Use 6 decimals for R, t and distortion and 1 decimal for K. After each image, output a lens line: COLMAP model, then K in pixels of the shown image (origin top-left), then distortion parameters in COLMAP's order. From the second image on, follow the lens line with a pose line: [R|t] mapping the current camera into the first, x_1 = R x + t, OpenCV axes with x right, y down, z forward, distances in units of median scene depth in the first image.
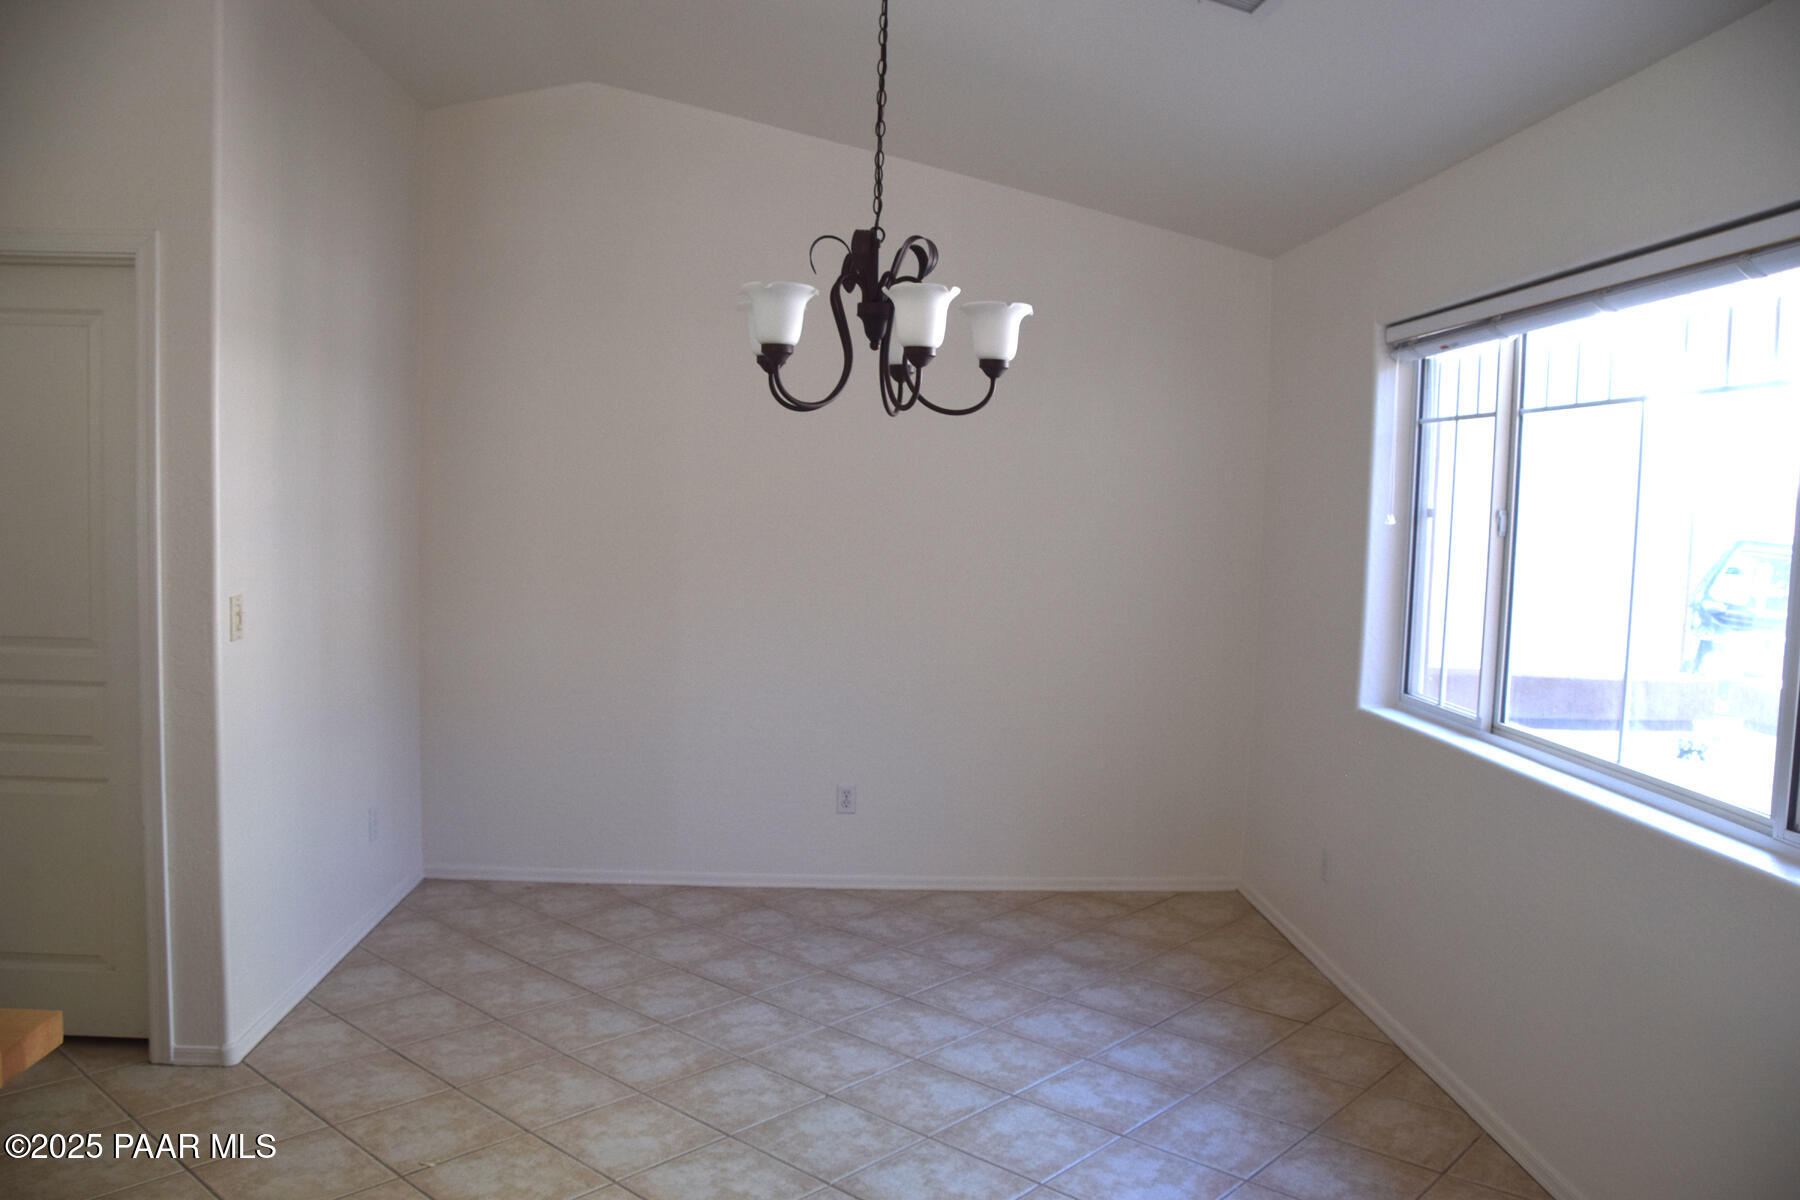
lens RADIAL K [[1411.3, 0, 897.4], [0, 1411.3, 608.7], [0, 0, 1]] dist [-0.127768, 0.046875]
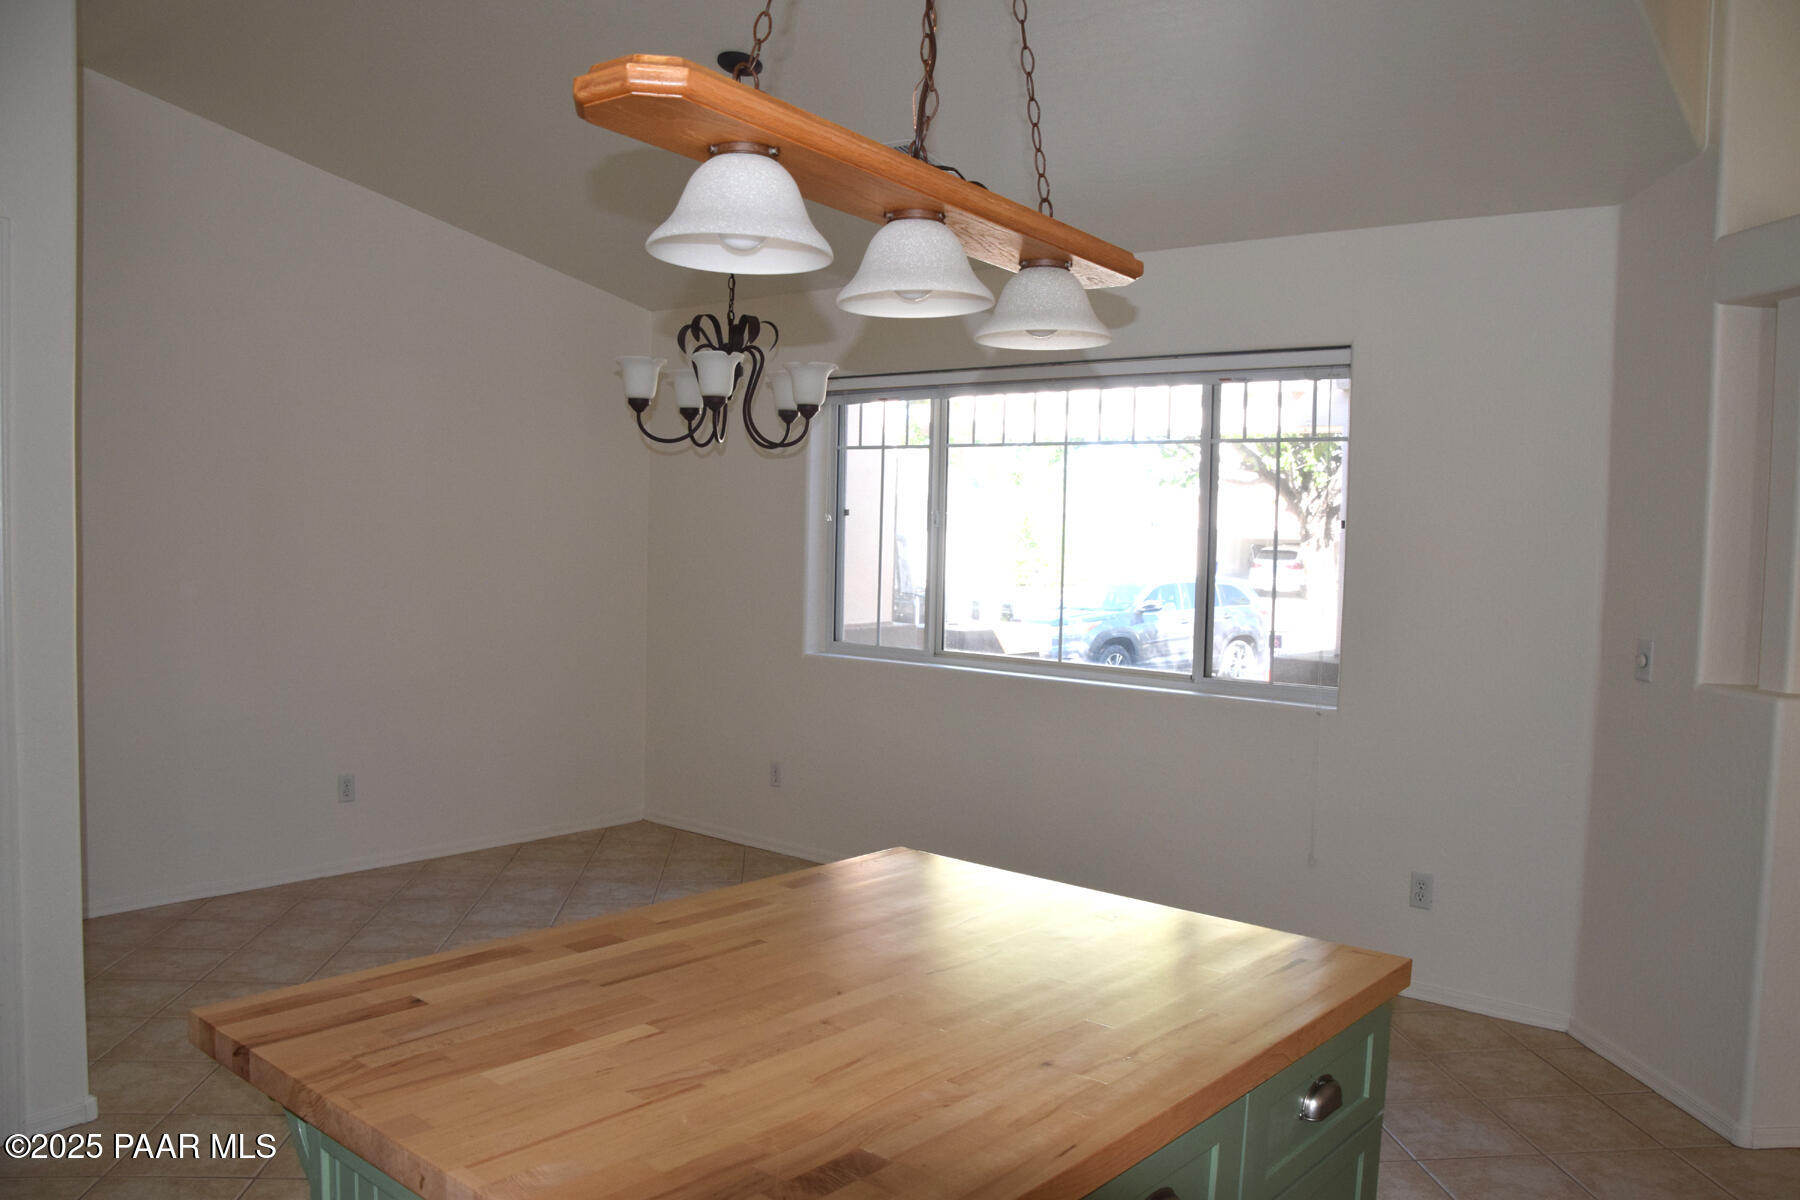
lens RADIAL K [[1411.3, 0, 897.4], [0, 1411.3, 608.7], [0, 0, 1]] dist [-0.127768, 0.046875]
pose [[0.693322, -0.058084, 0.718283, -0.590713], [0.058112, 0.998007, 0.024610, -0.003236], [-0.718281, 0.024678, 0.695316, -0.039789]]
